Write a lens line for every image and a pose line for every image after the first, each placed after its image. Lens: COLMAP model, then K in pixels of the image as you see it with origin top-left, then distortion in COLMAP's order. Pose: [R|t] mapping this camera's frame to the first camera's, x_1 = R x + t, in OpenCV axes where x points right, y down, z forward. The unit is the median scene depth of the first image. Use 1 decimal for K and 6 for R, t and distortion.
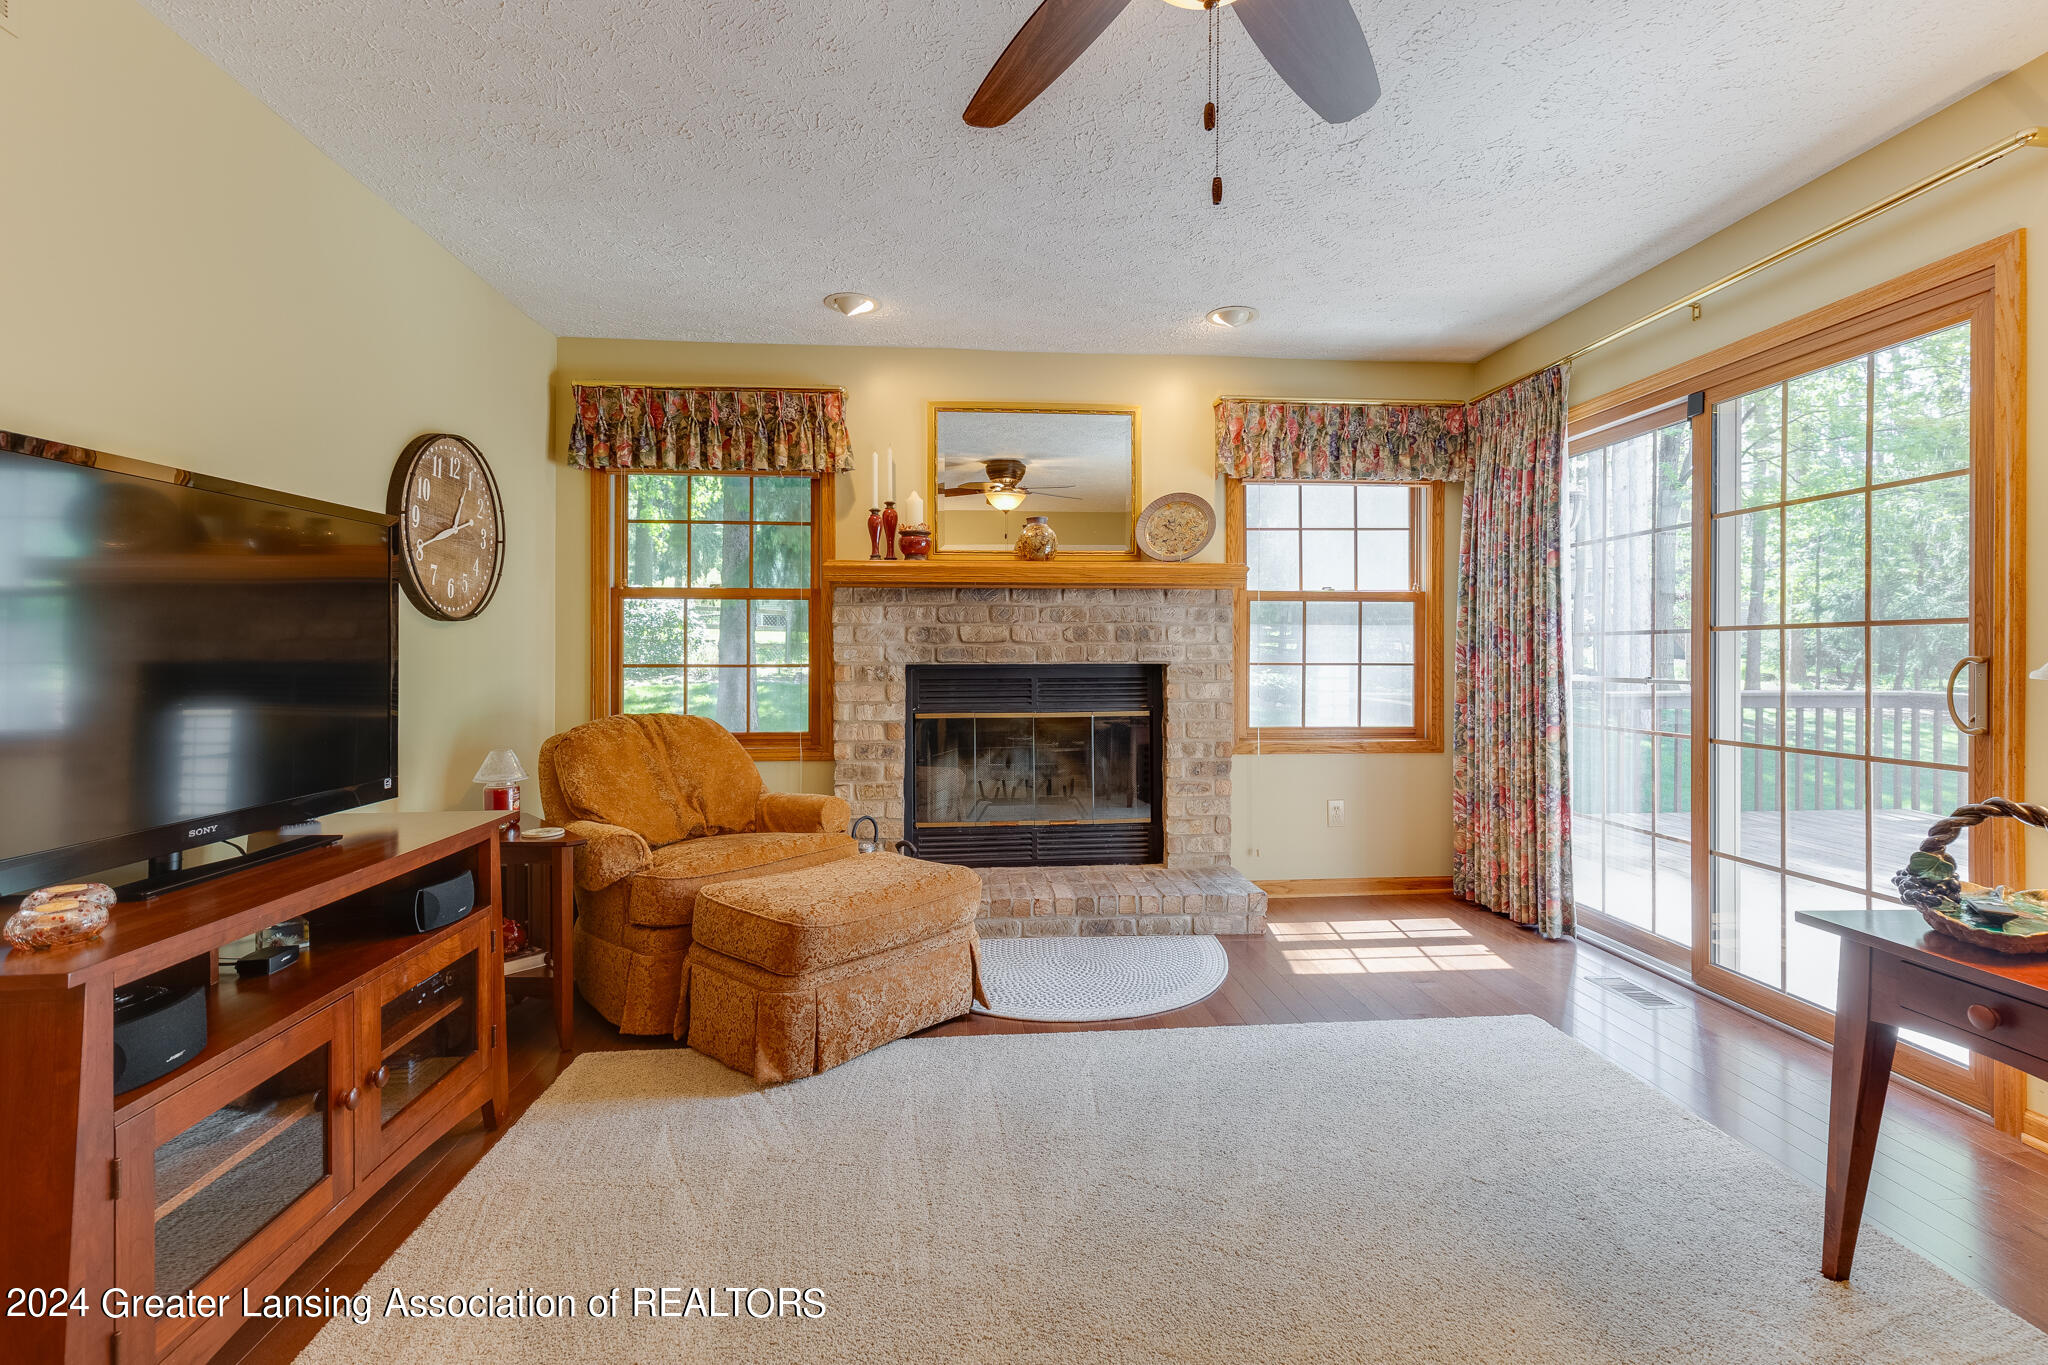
lens RADIAL K [[939.0, 0, 1022.6], [0, 939.0, 656.8], [0, 0, 1]] dist [0.004741, -0.001344]
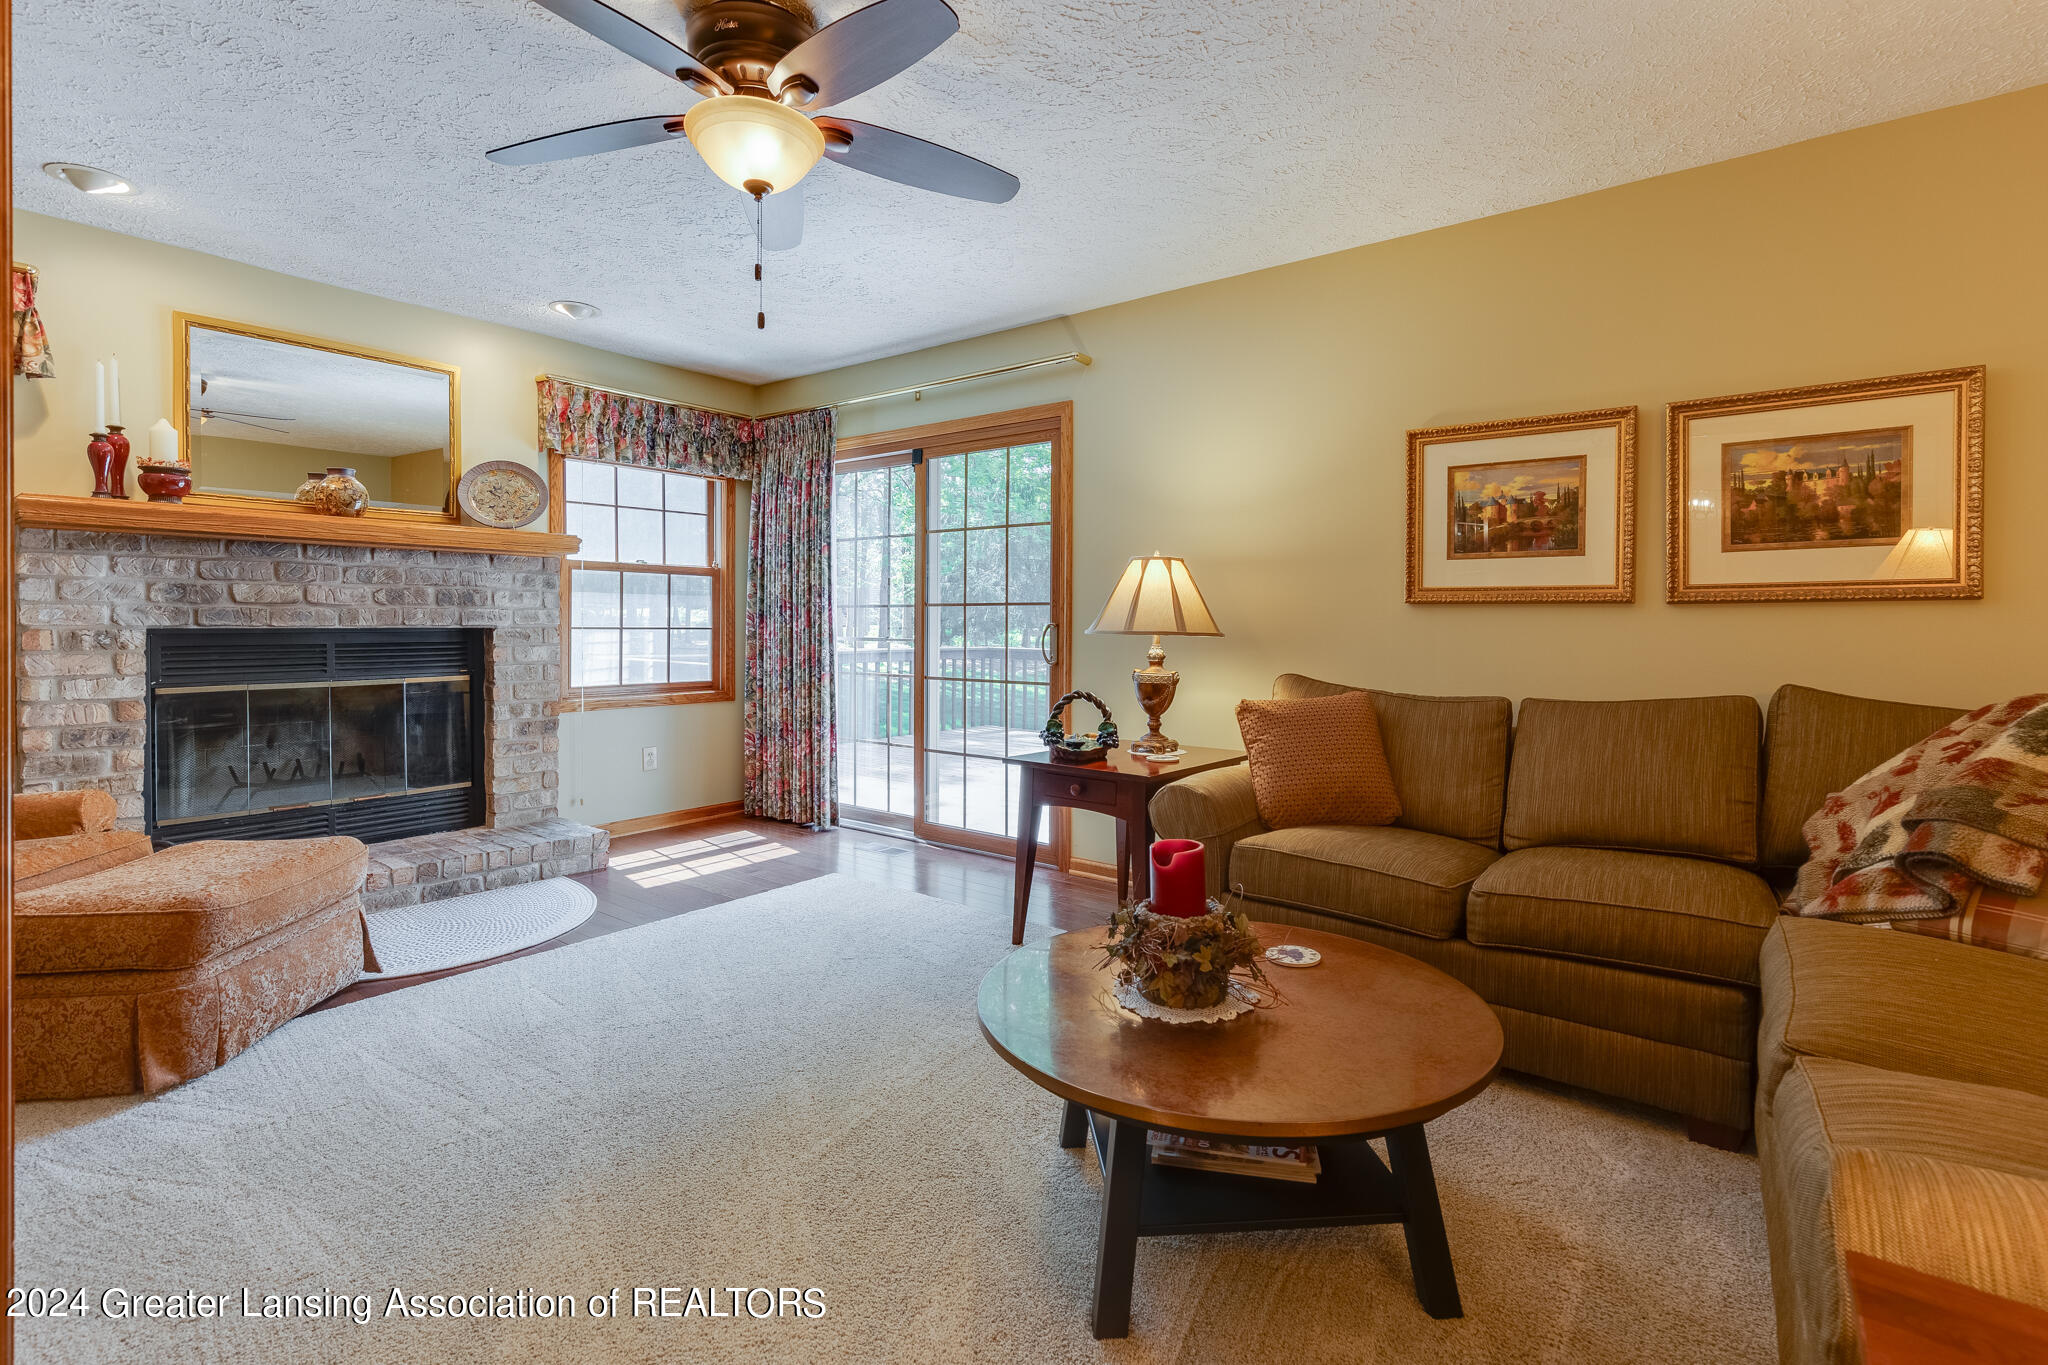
lens RADIAL K [[980.7, 0, 1022.5], [0, 980.7, 635.8], [0, 0, 1]] dist [0.003462, -0.000186]
pose [[0.680829, -0.004736, 0.732427, -0.260732], [-0.004523, 0.999933, 0.010670, 0.002368], [-0.732428, -0.010577, 0.680762, -0.161167]]
